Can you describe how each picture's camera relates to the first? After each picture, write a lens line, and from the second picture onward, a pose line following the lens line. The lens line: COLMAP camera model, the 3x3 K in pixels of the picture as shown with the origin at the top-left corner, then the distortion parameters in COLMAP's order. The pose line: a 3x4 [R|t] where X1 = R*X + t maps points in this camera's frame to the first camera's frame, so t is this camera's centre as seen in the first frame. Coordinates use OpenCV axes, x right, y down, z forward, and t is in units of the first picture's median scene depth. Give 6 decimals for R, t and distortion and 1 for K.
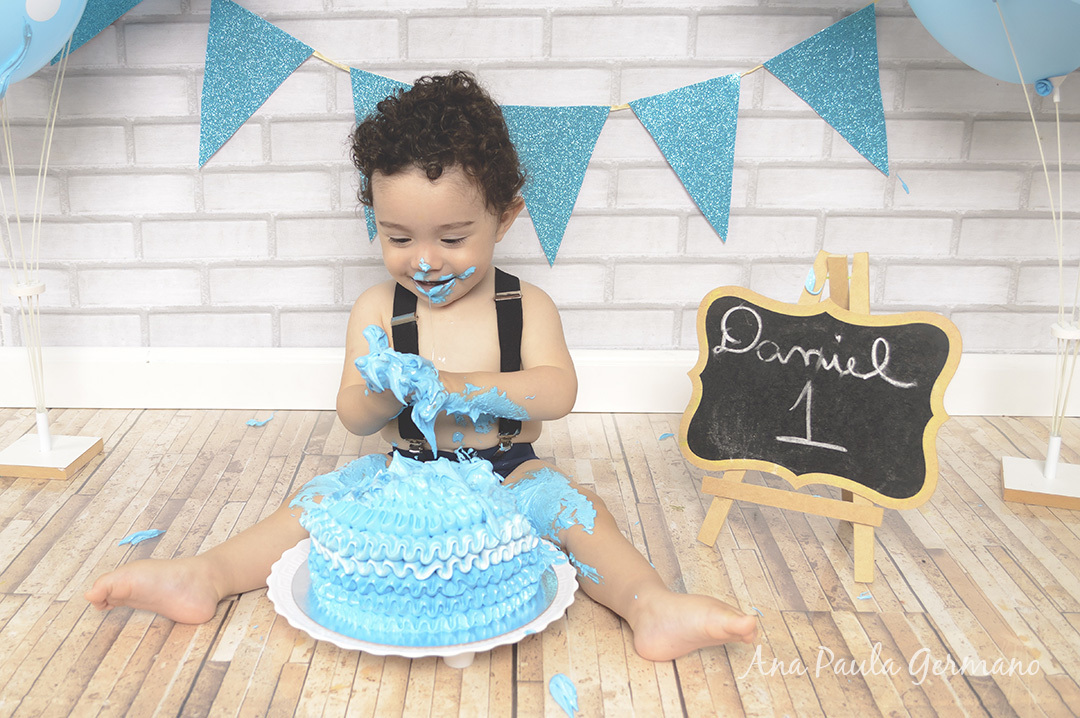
lens RADIAL K [[1195.1, 0, 486.4], [0, 1195.1, 439.0], [0, 0, 1]] dist [-0.069382, 0.000000]
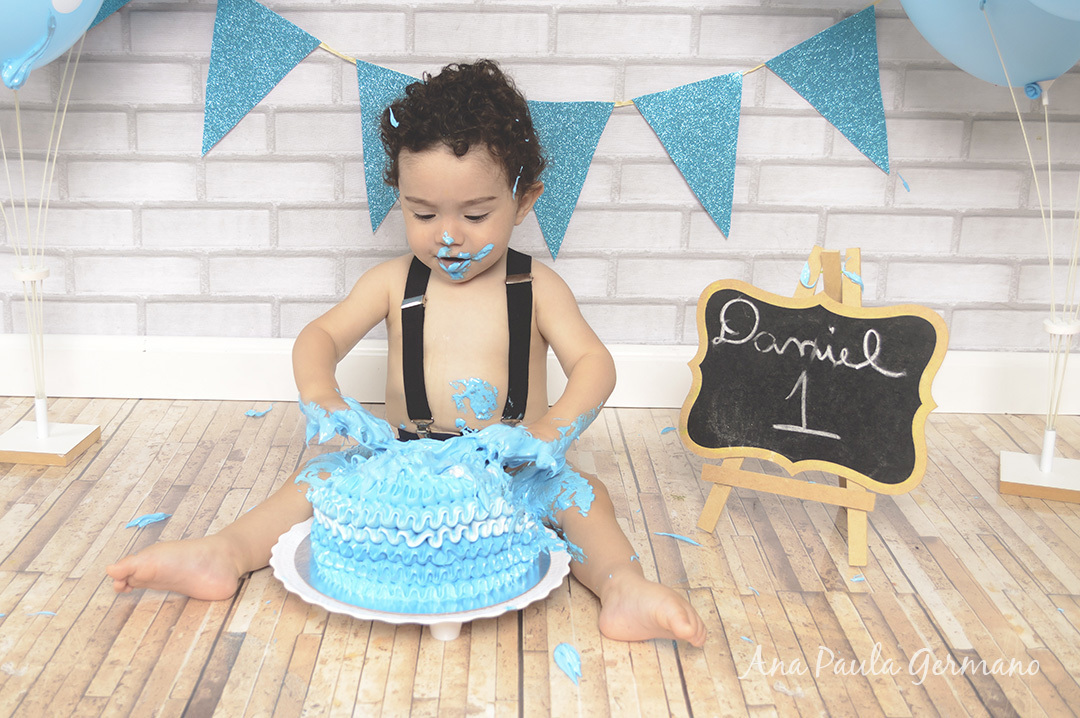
lens RADIAL K [[1318.5, 0, 524.4], [0, 1318.5, 384.9], [0, 0, 1]] dist [-0.045926, 0.000000]
pose [[0.999280, 0.009669, 0.036678, -0.010990], [-0.007748, 0.998608, -0.052164, 0.018889], [-0.037131, 0.051842, 0.997965, -0.102303]]
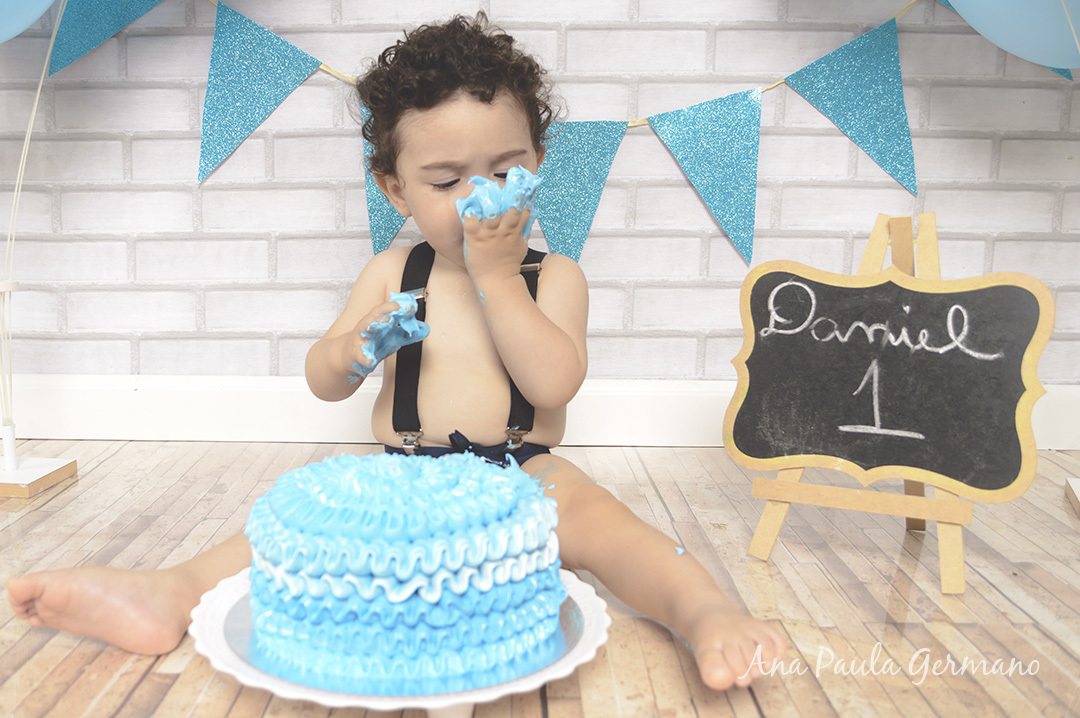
lens RADIAL K [[1092.4, 0, 498.2], [0, 1092.4, 376.8], [0, 0, 1]] dist [-0.071170, 0.000000]
pose [[0.999970, 0.002022, 0.007493, -0.007082], [-0.000762, 0.986396, -0.164383, 0.070260], [-0.007723, 0.164372, 0.986368, 0.167901]]
